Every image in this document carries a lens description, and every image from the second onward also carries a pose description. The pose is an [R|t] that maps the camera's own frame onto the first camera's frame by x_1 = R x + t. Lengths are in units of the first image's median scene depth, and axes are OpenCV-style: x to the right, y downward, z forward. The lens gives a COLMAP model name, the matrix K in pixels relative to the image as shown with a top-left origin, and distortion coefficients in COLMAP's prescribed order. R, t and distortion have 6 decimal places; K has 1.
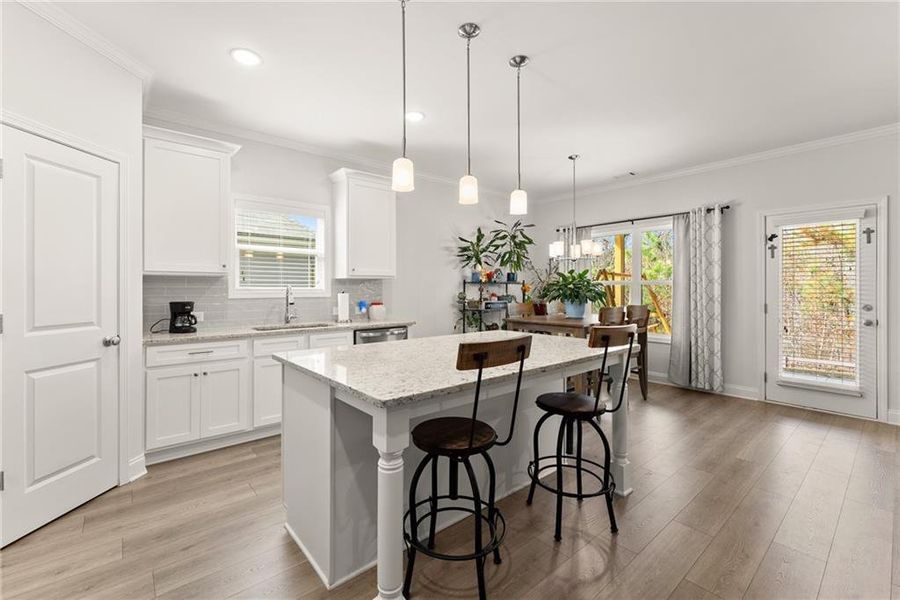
lens RADIAL K [[380.4, 0, 442.9], [0, 380.4, 289.2], [0, 0, 1]] dist [-0.001479, 0.000496]
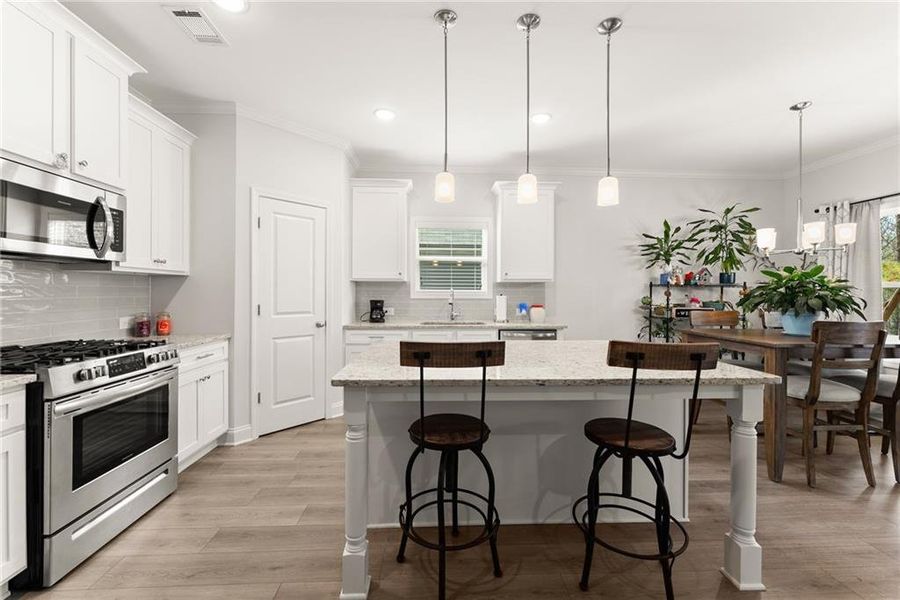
lens RADIAL K [[361.8, 0, 452.0], [0, 361.8, 294.6], [0, 0, 1]] dist [0.002080, 0.000076]
pose [[0.798488, 0.011135, -0.601907, 0.251926], [-0.007196, 0.999934, 0.008952, -0.000607], [0.601967, -0.002817, 0.798516, 0.082654]]
